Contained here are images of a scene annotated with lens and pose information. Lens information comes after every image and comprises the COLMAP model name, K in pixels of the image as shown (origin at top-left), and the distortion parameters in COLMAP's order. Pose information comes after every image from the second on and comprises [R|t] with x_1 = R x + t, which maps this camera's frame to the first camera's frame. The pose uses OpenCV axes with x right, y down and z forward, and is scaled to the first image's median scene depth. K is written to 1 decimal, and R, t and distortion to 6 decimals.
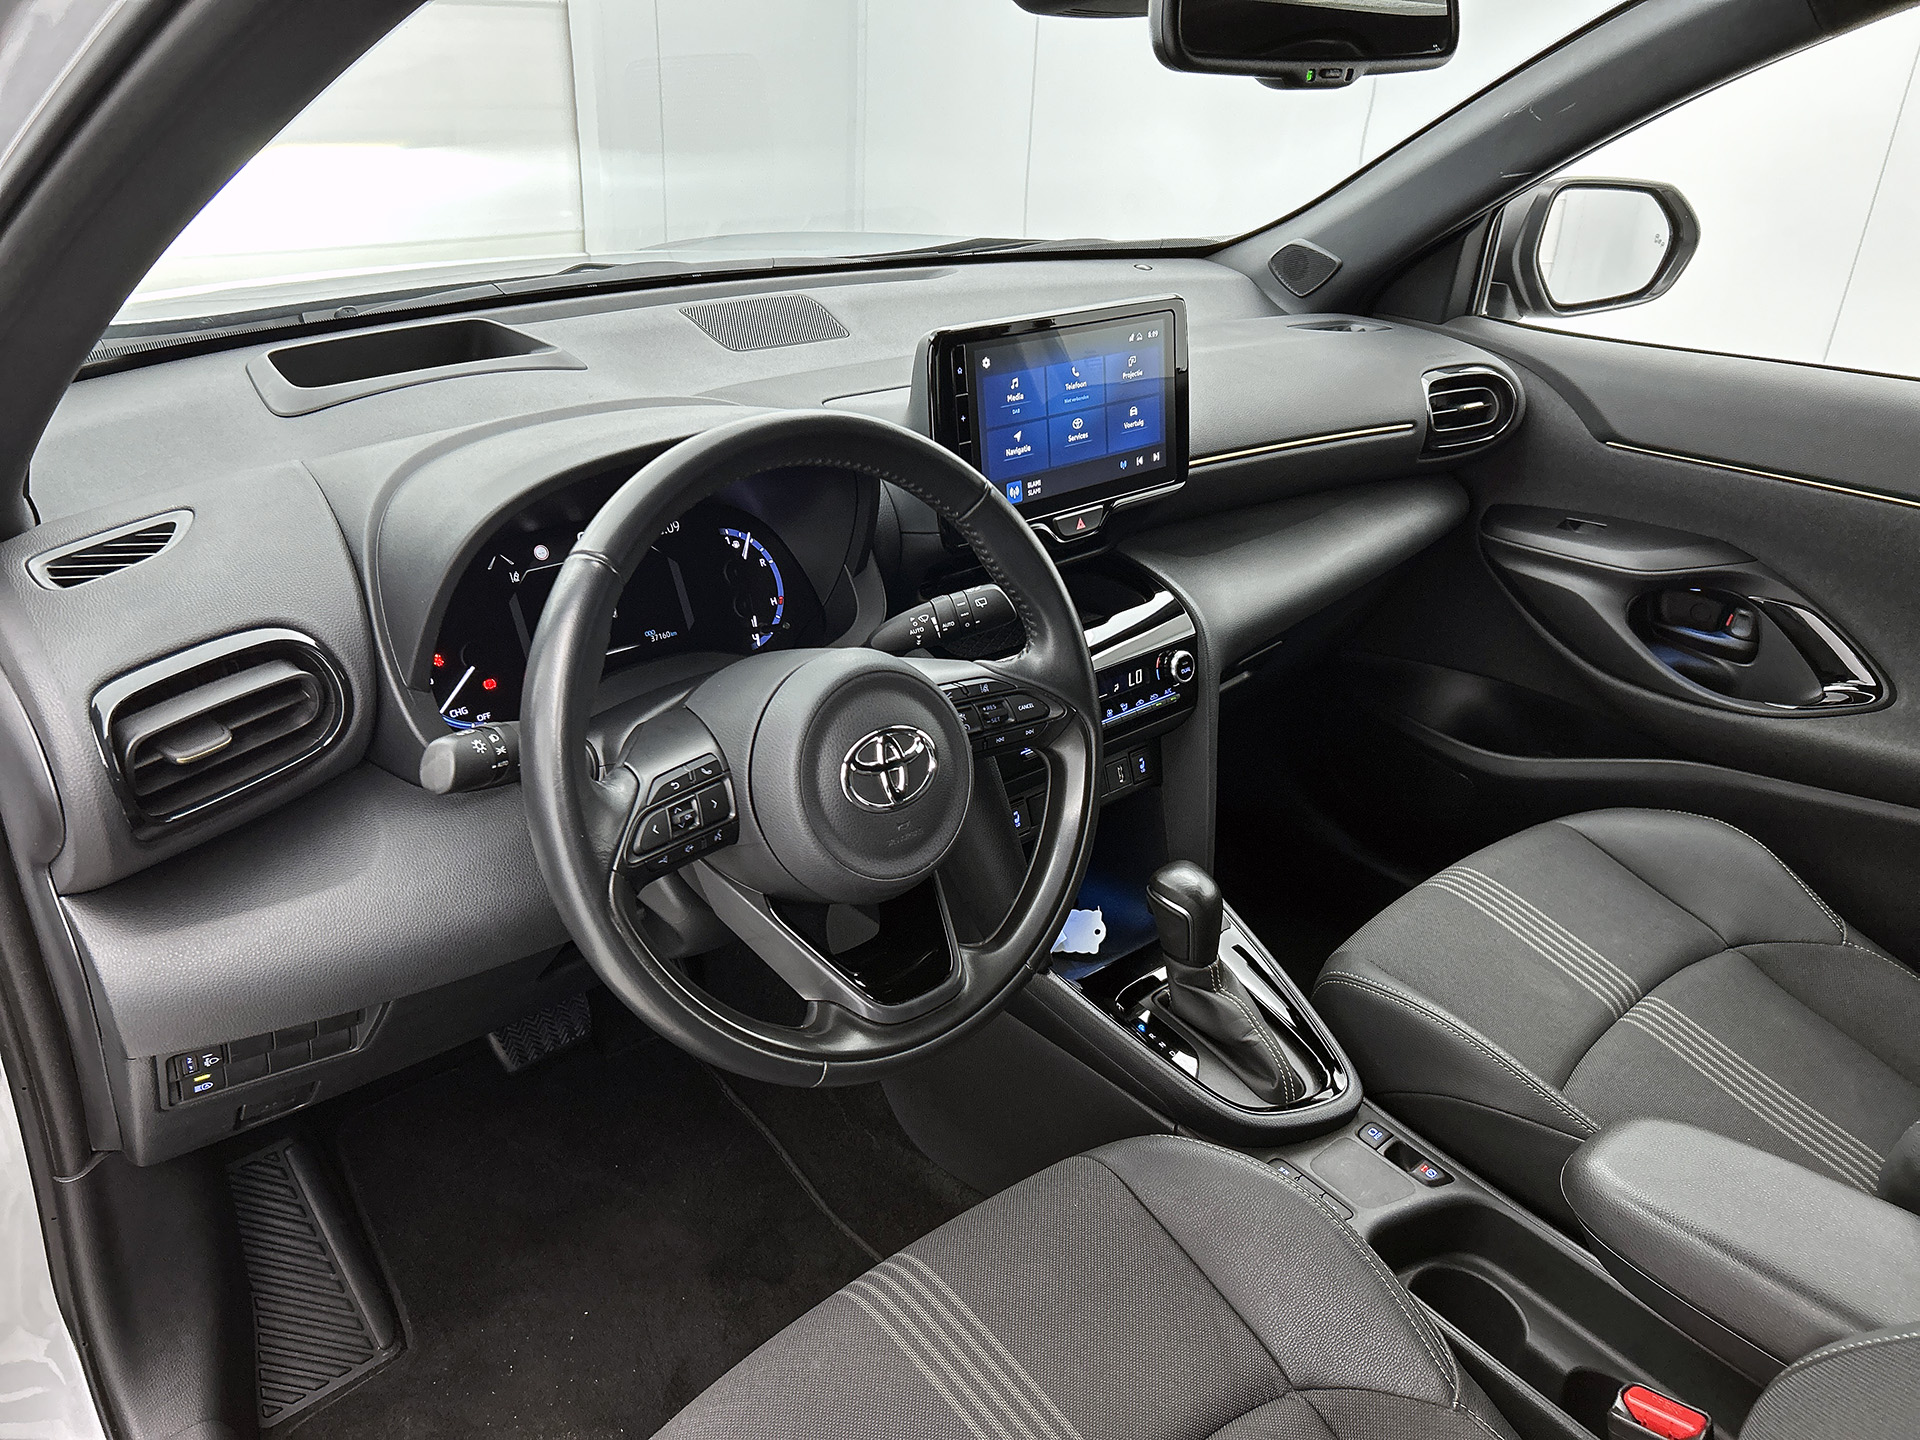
lens RADIAL K [[1402.4, 0, 962.7], [0, 1402.4, 728.1], [0, 0, 1]] dist [0.092046, -0.226052]
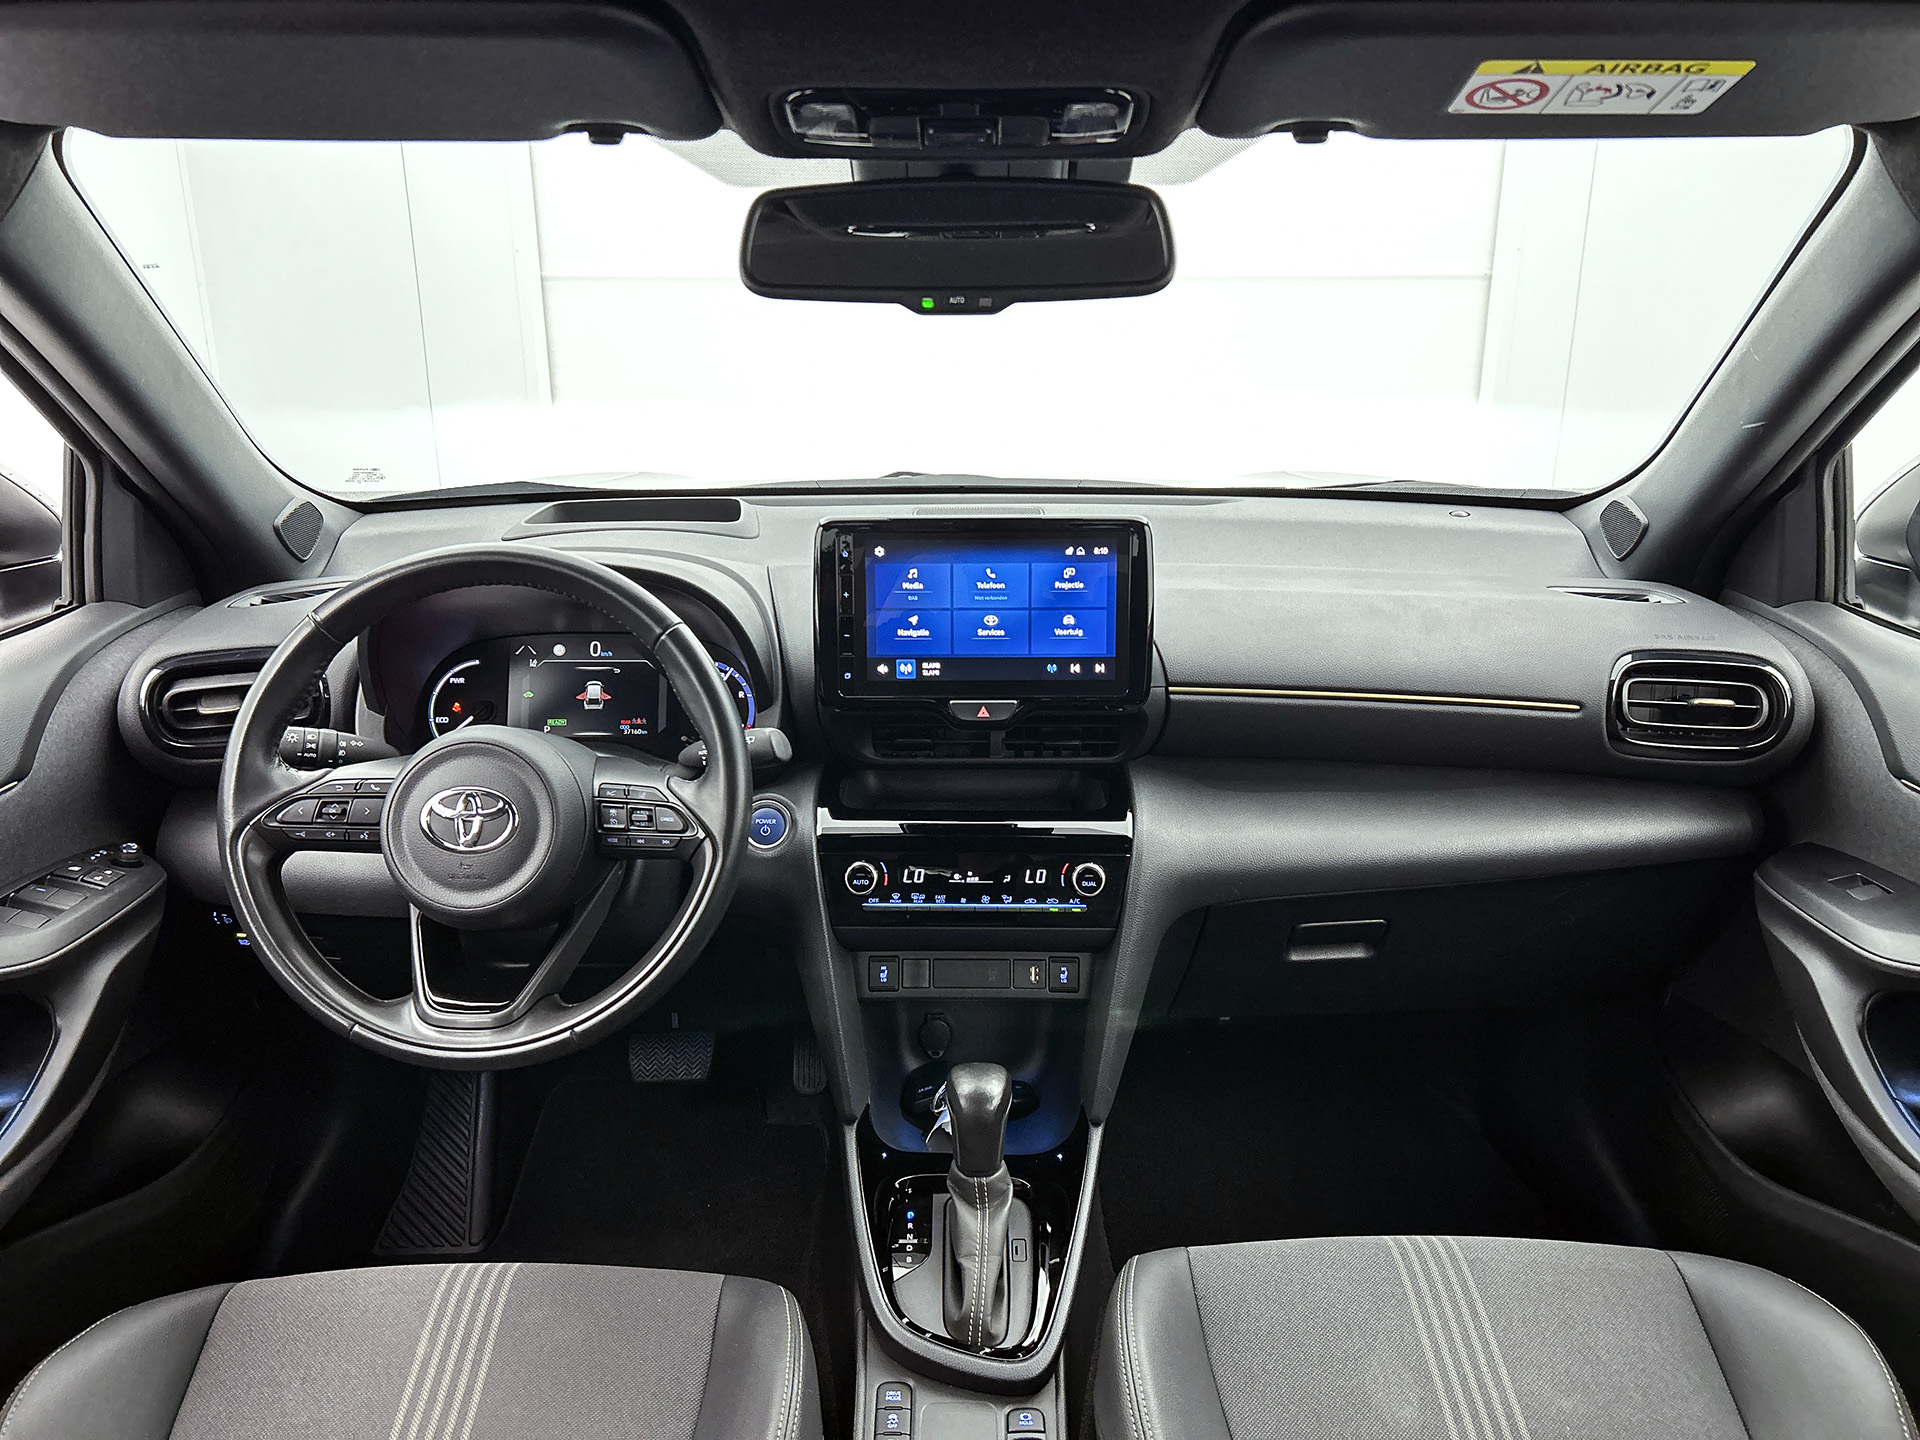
lens RADIAL K [[1402.4, 0, 962.7], [0, 1402.4, 728.1], [0, 0, 1]] dist [0.092046, -0.226052]
pose [[0.732212, 0.168985, -0.659780, 0.750192], [-0.279393, 0.957995, -0.064700, -0.059522], [0.621132, 0.231712, 0.748669, 0.196412]]
